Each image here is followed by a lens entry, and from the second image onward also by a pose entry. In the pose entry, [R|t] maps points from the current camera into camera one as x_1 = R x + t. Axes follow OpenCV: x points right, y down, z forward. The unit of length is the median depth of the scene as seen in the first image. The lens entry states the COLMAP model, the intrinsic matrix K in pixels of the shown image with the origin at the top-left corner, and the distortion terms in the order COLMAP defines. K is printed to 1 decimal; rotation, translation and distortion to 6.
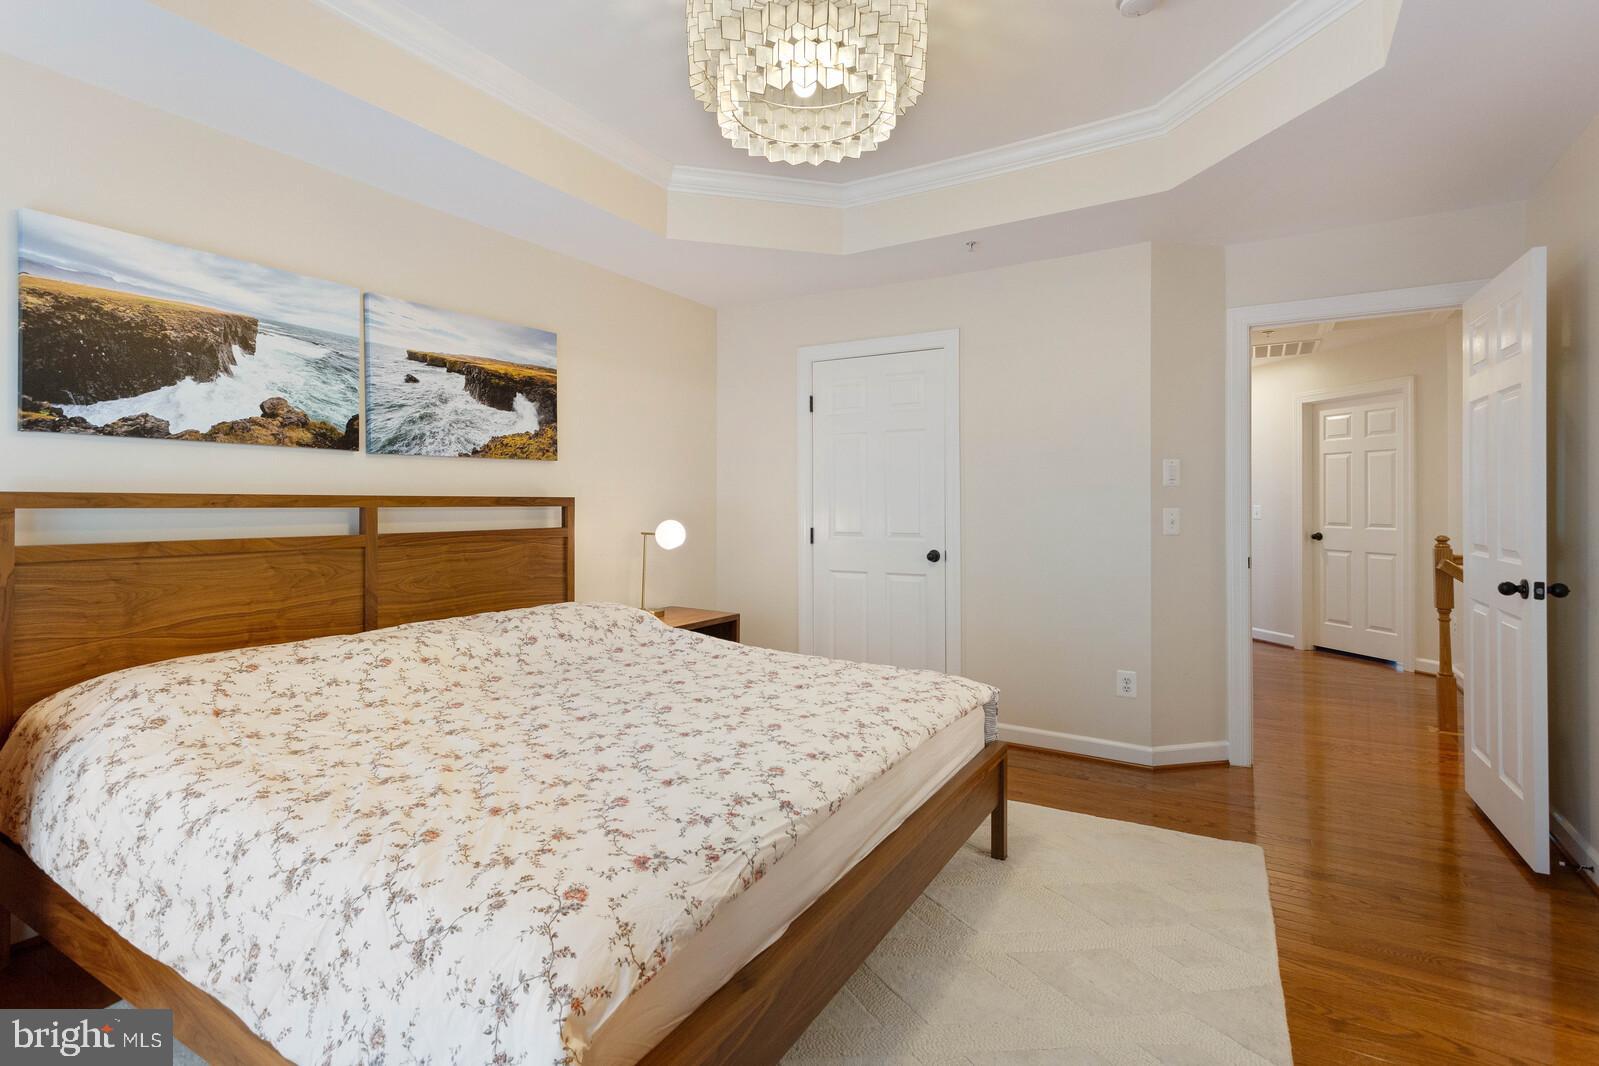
lens RADIAL K [[773.4, 0, 805.8], [0, 773.4, 512.2], [0, 0, 1]] dist [0.002086, 0.000628]
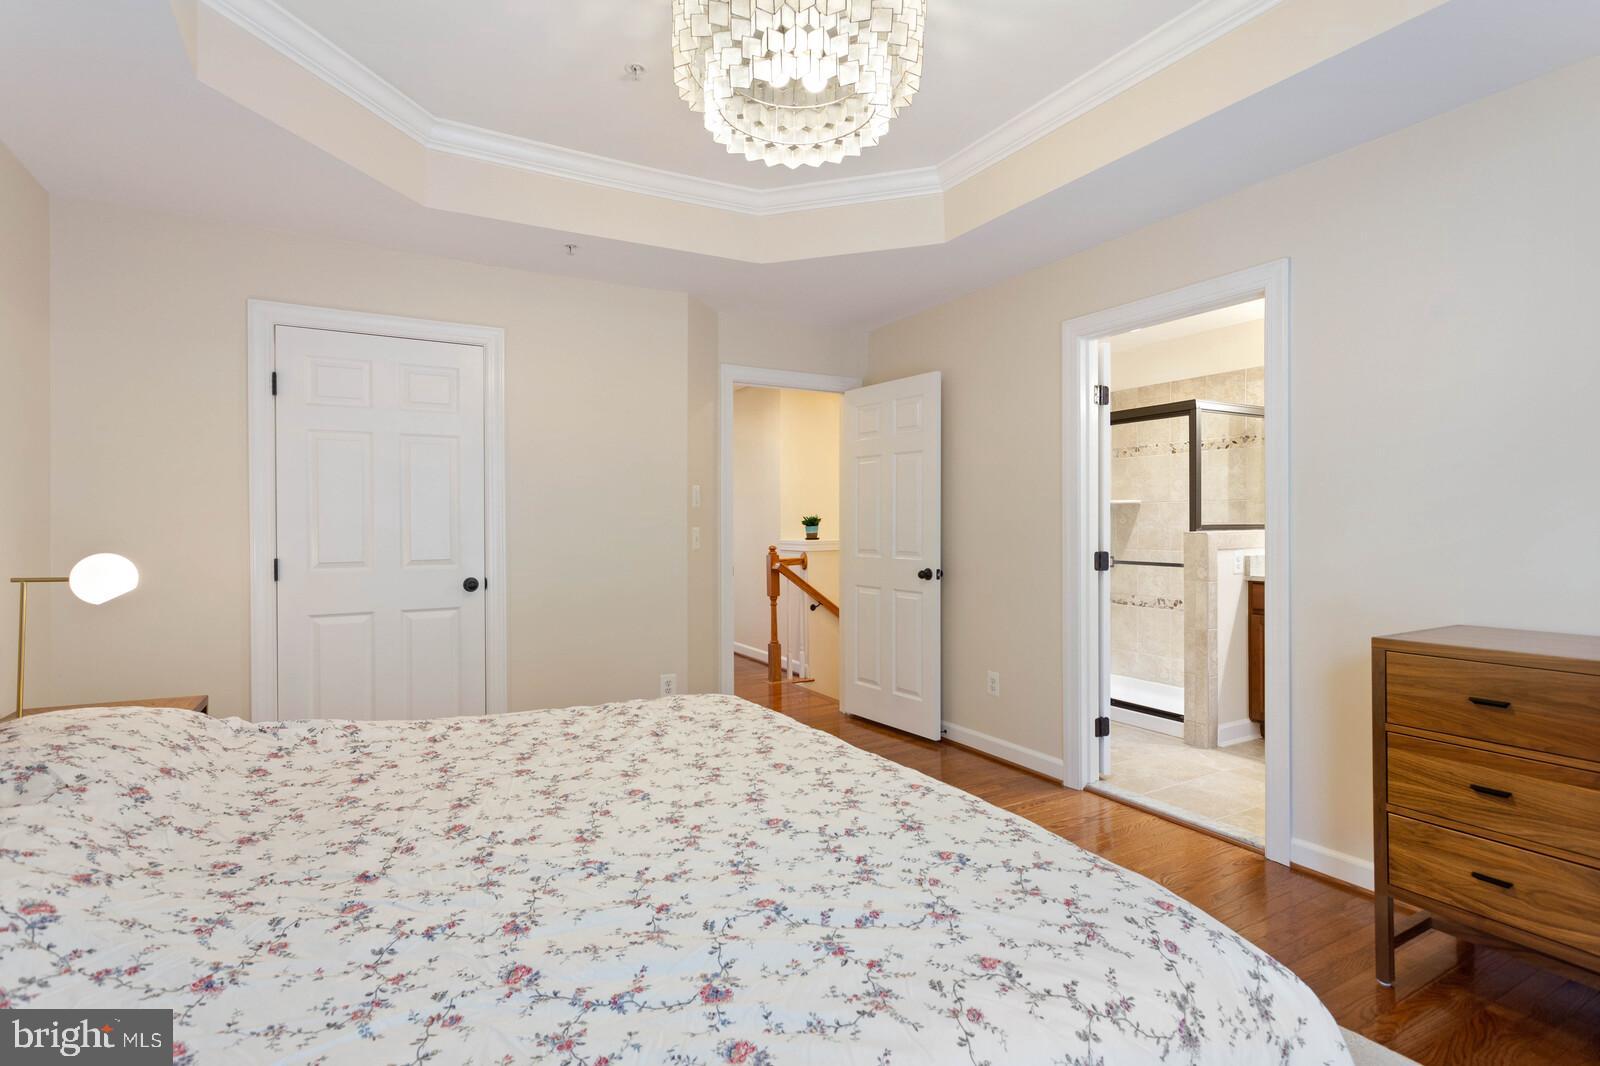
lens RADIAL K [[768.3, 0, 800.0], [0, 768.3, 533.0], [0, 0, 1]] dist [0.003138, 0.000372]
pose [[0.504538, -0.012161, 0.863304, -0.650890], [0.012655, 0.999898, 0.006689, -0.003354], [-0.863297, 0.007550, 0.504640, 0.417276]]
